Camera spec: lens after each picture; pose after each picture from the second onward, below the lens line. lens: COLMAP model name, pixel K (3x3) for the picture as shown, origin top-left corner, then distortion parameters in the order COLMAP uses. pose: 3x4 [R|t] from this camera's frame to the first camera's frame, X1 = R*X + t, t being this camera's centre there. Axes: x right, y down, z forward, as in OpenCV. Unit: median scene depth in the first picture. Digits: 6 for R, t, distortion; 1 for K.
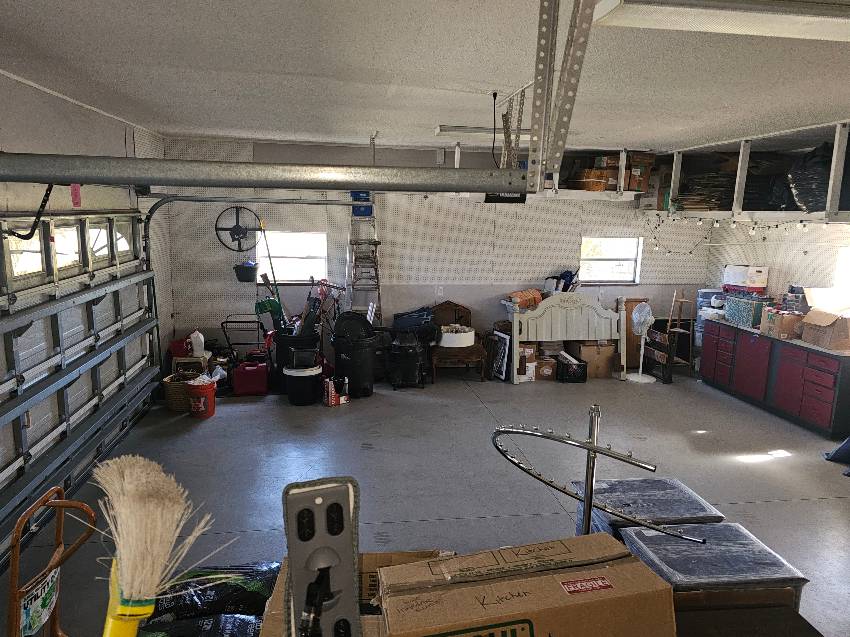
lens RADIAL K [[579.5, 0, 424.6], [0, 579.5, 298.6], [0, 0, 1]] dist [0.061167, -0.078931]
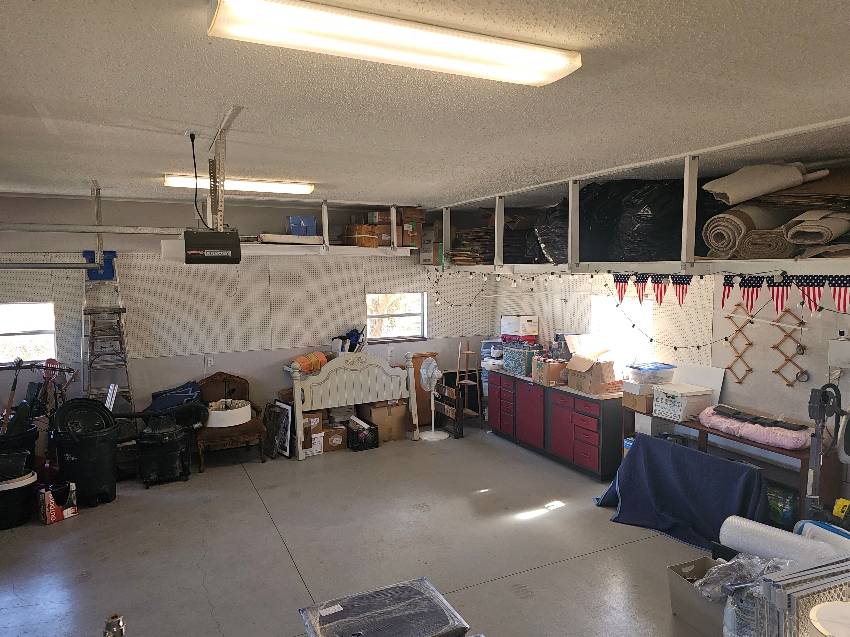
lens RADIAL K [[579.5, 0, 424.6], [0, 579.5, 298.6], [0, 0, 1]] dist [0.061167, -0.078931]
pose [[0.954570, -0.043563, 0.294786, 0.085499], [0.070926, 0.994041, -0.082773, -0.012470], [-0.289424, 0.099921, 0.951971, 0.062915]]
